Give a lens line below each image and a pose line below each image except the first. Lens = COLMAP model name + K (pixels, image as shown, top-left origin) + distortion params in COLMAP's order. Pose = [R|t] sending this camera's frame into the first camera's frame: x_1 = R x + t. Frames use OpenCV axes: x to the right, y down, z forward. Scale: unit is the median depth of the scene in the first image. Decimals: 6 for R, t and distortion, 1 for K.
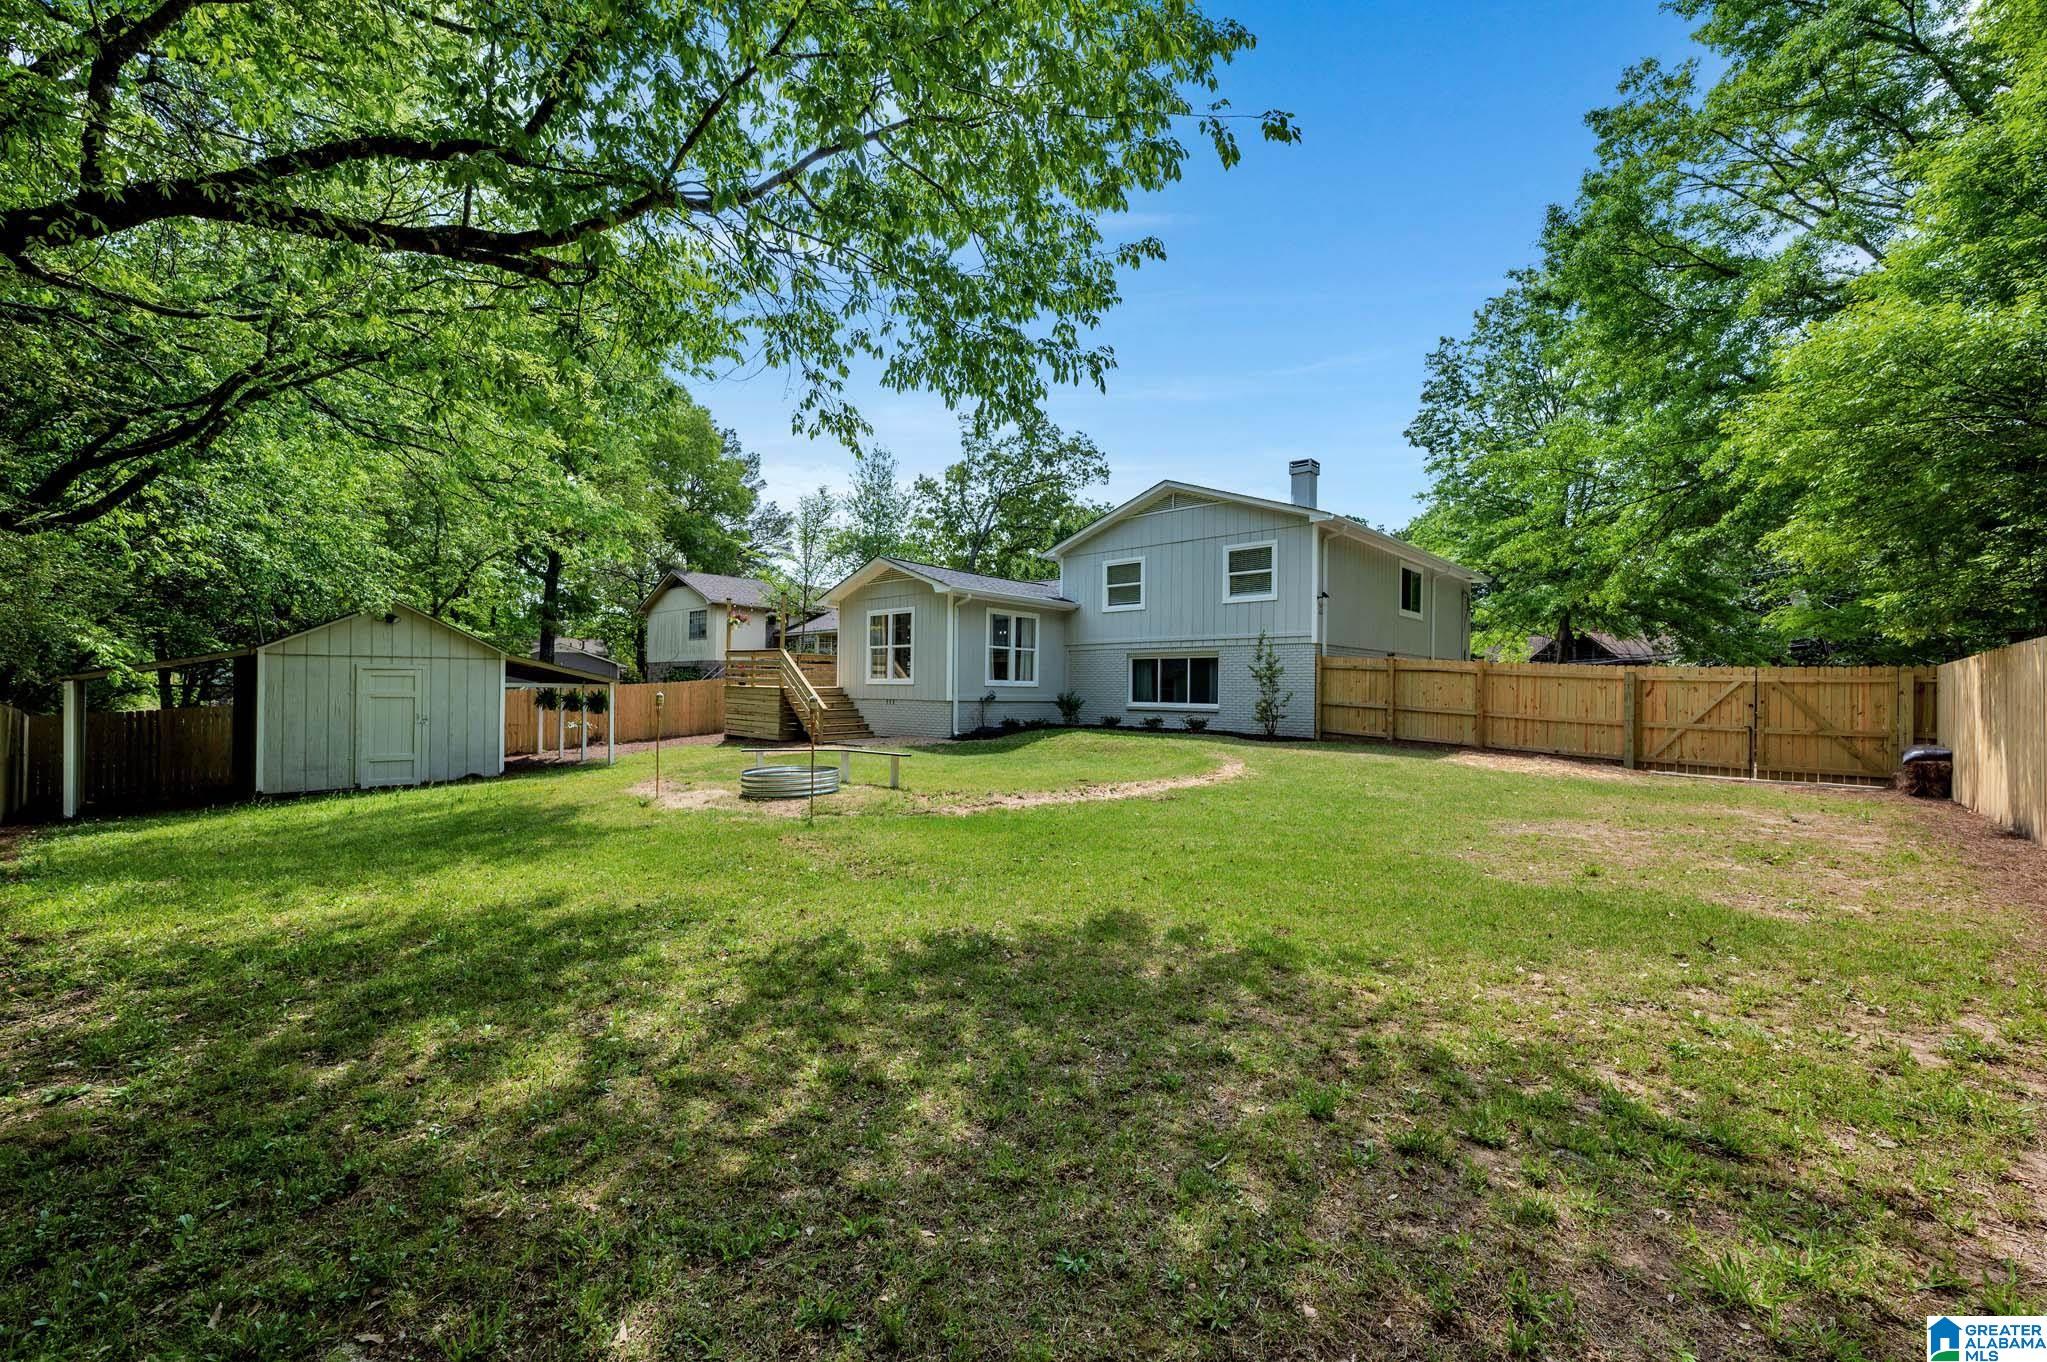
lens RADIAL K [[818.9, 0, 1017.1], [0, 818.9, 688.8], [0, 0, 1]] dist [-0.001645, -0.000352]
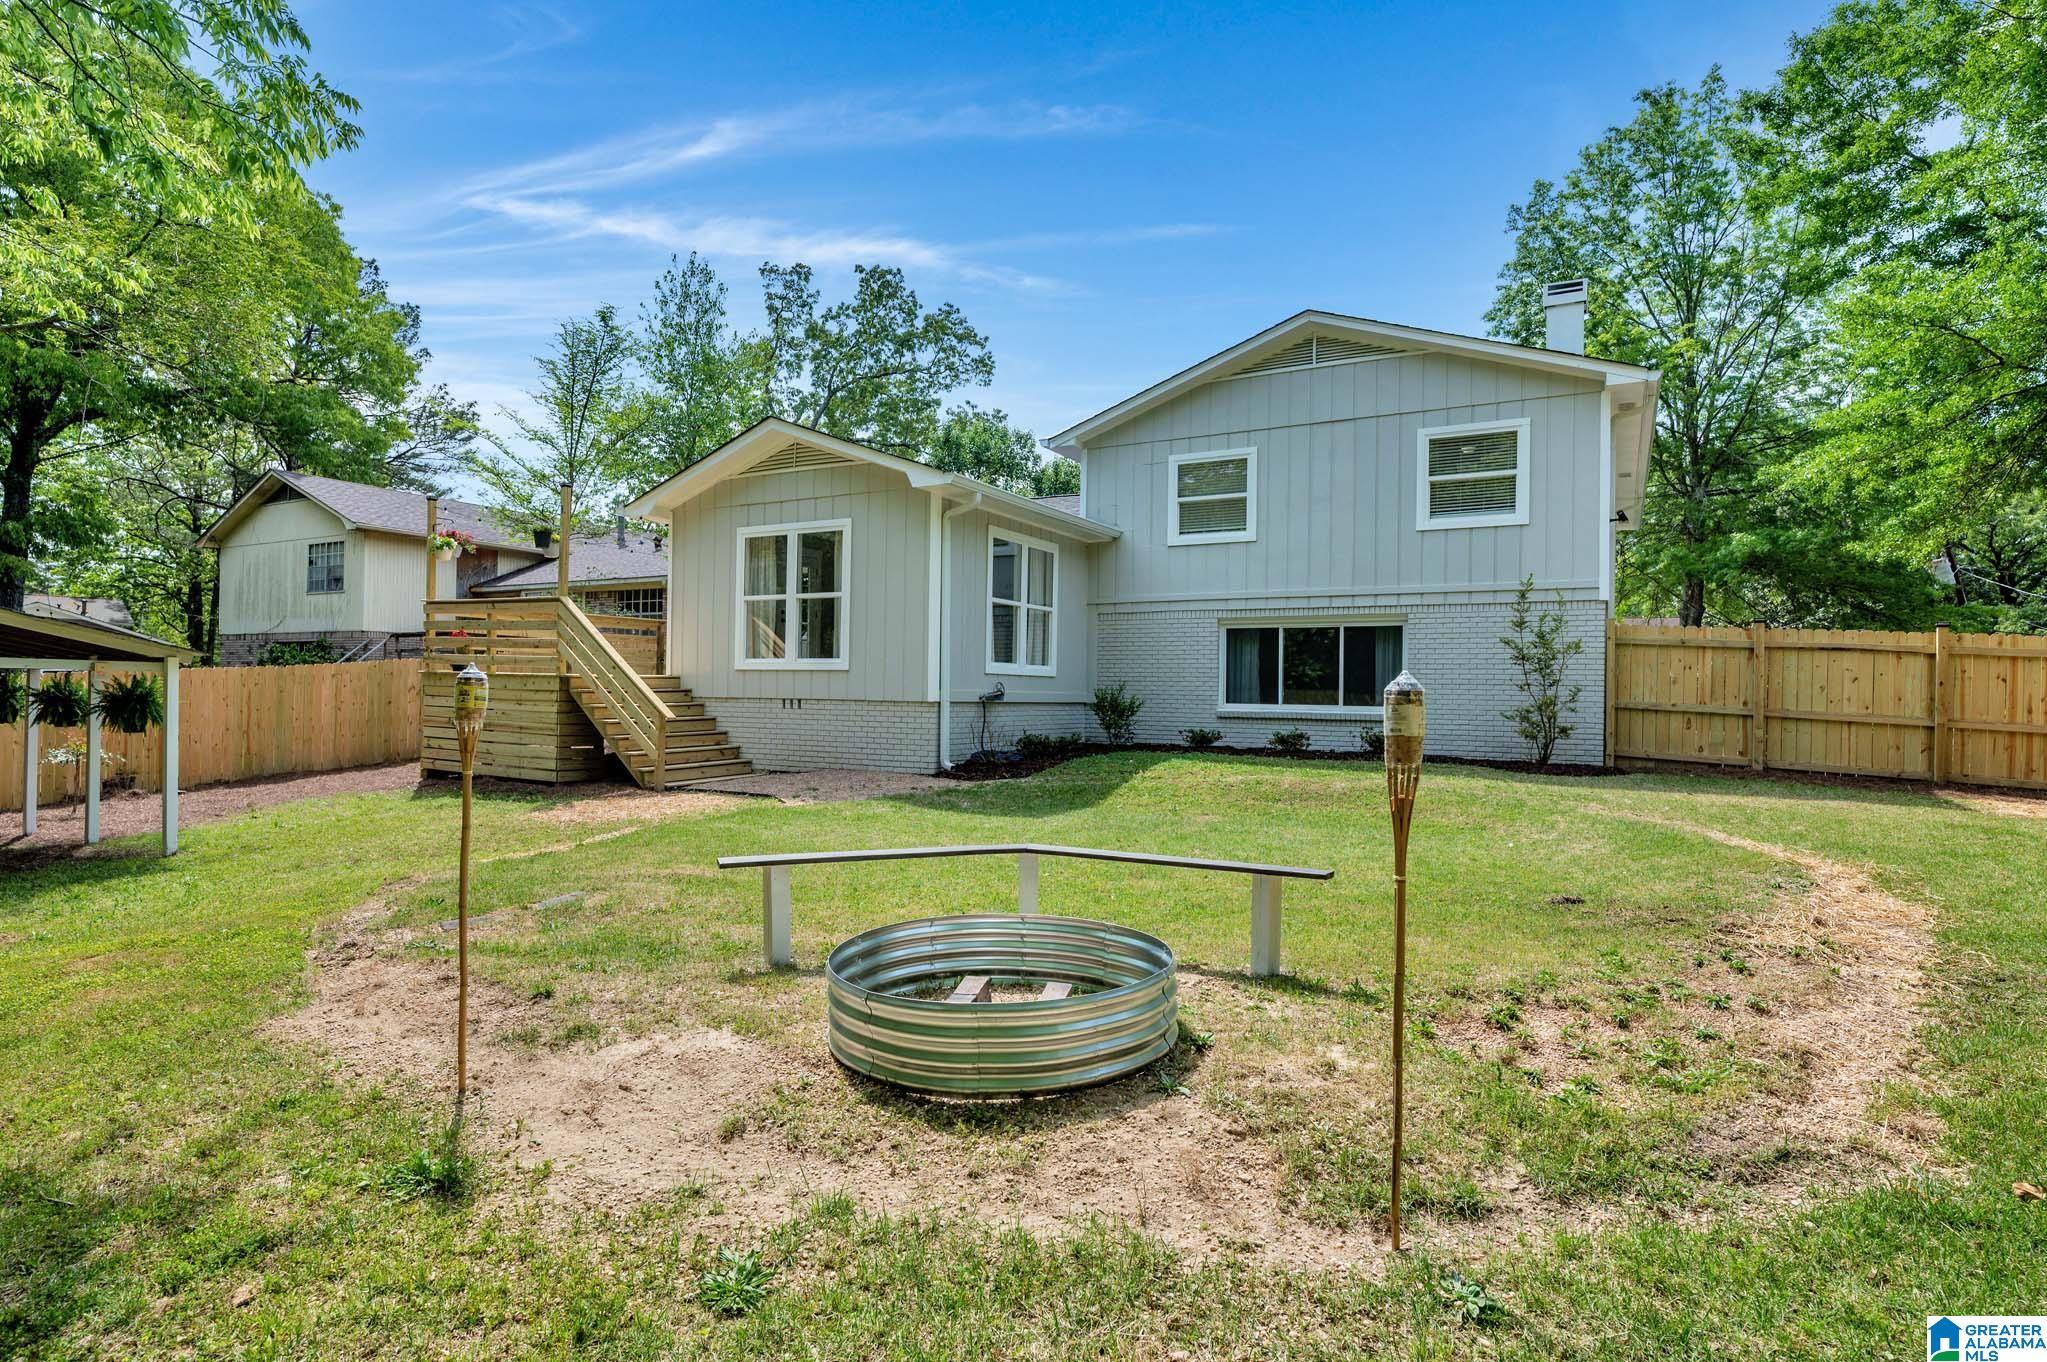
lens RADIAL K [[1062.9, 0, 1023.5], [0, 1062.9, 681.0], [0, 0, 1]] dist [-0.002591, -0.000095]
pose [[0.971652, 0.003775, 0.236385, -0.170645], [-0.002602, 0.999983, -0.005275, 0.004698], [-0.236400, 0.004510, 0.971645, 0.314773]]
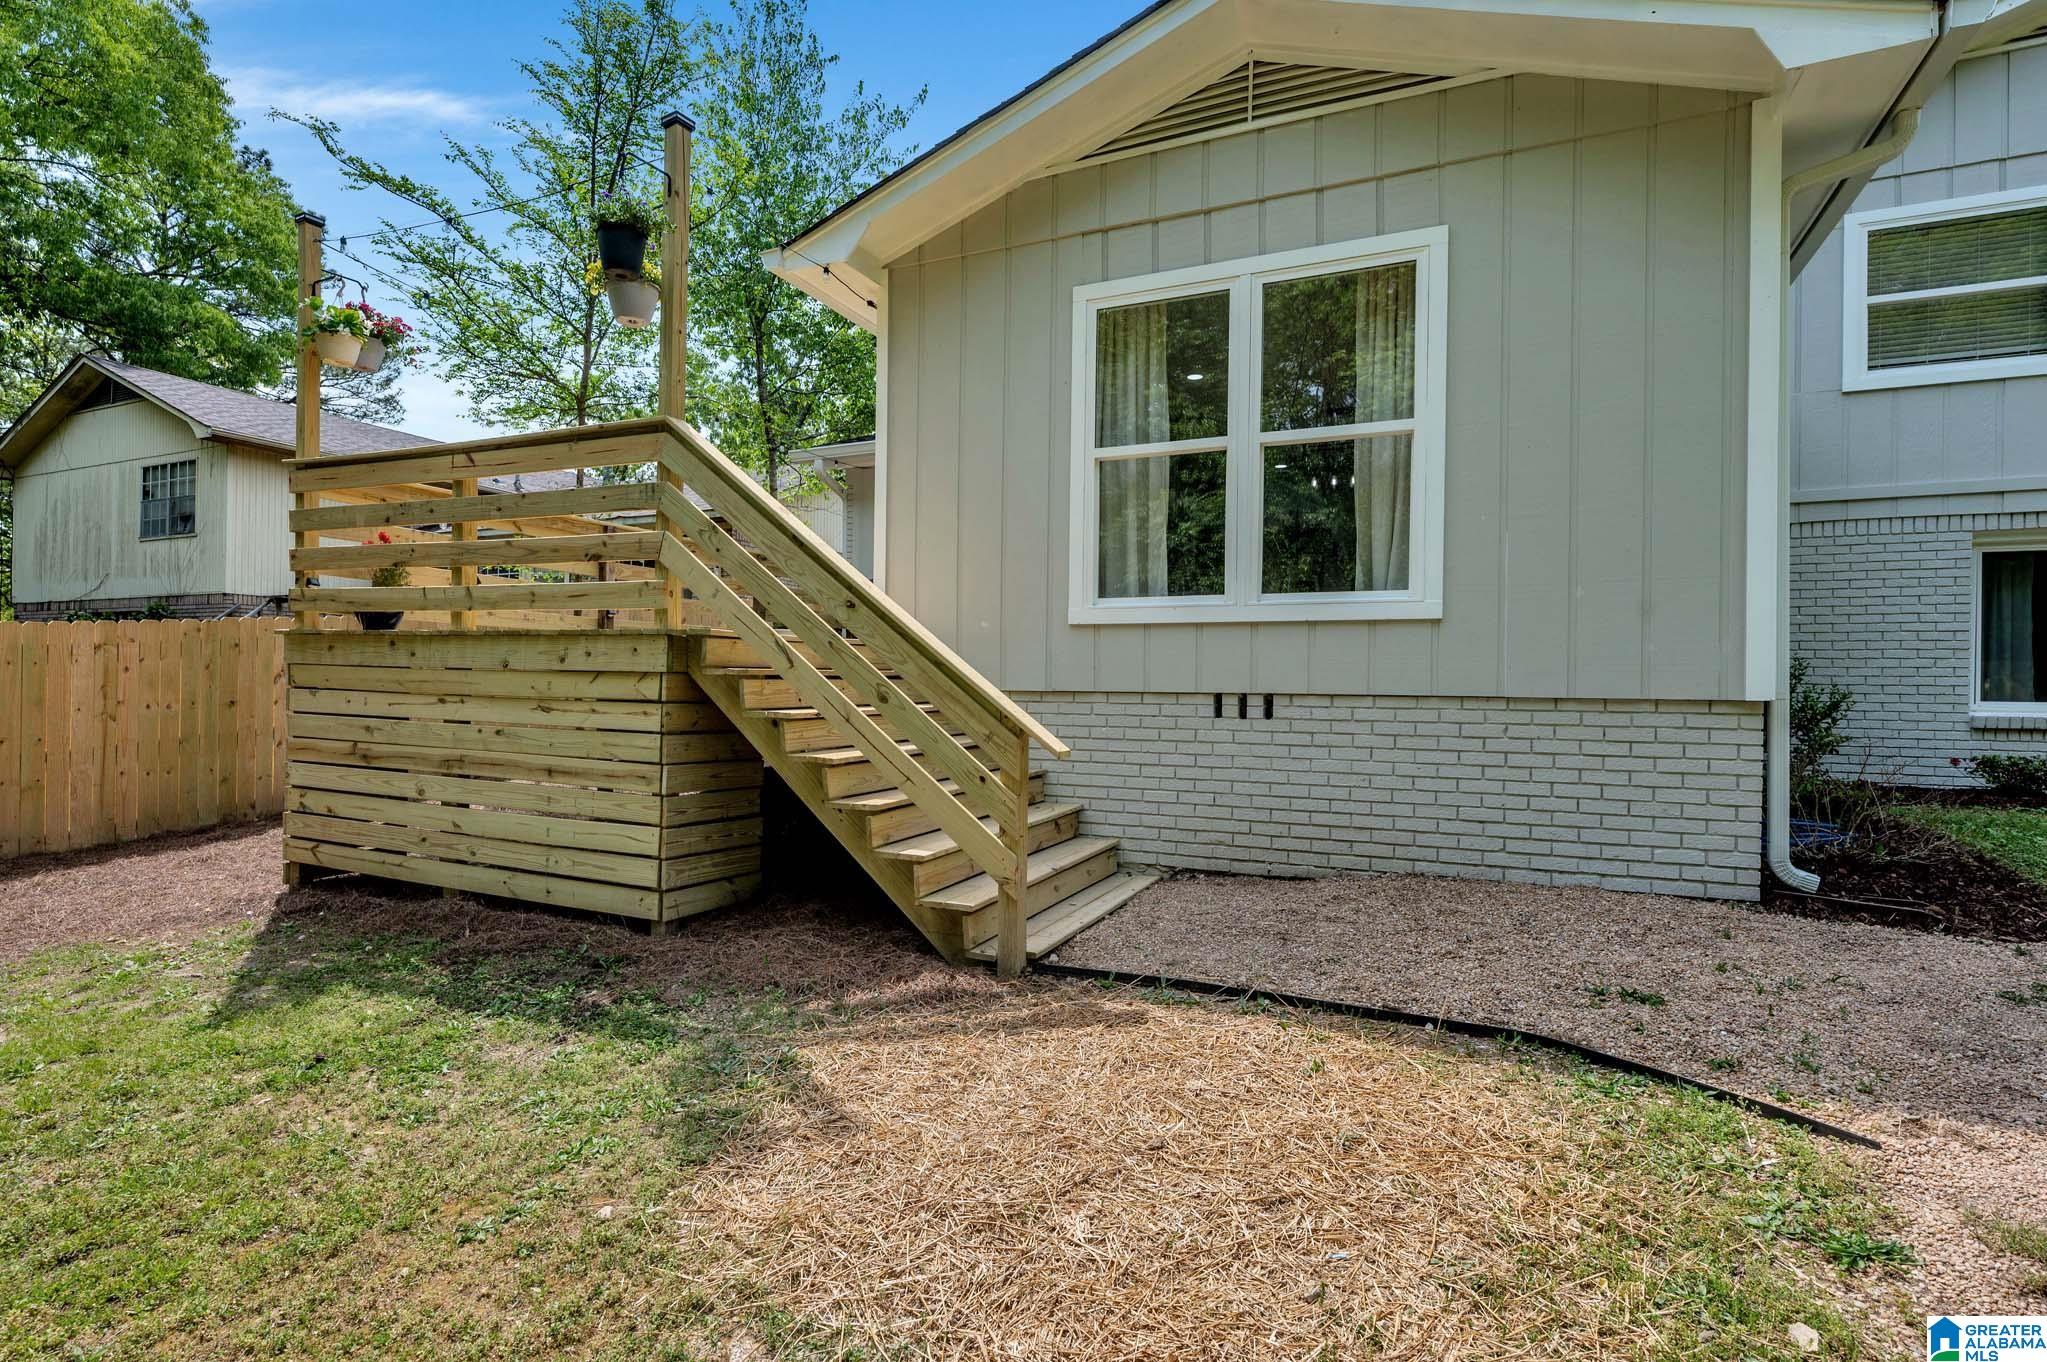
lens RADIAL K [[1009.5, 0, 1023.5], [0, 1009.5, 681.0], [0, 0, 1]] dist [0.000428, -0.000766]
pose [[0.949181, 0.002161, 0.314723, -0.287585], [-0.001698, 0.999997, -0.001744, 0.009894], [-0.314726, 0.001121, 0.949182, 0.770657]]
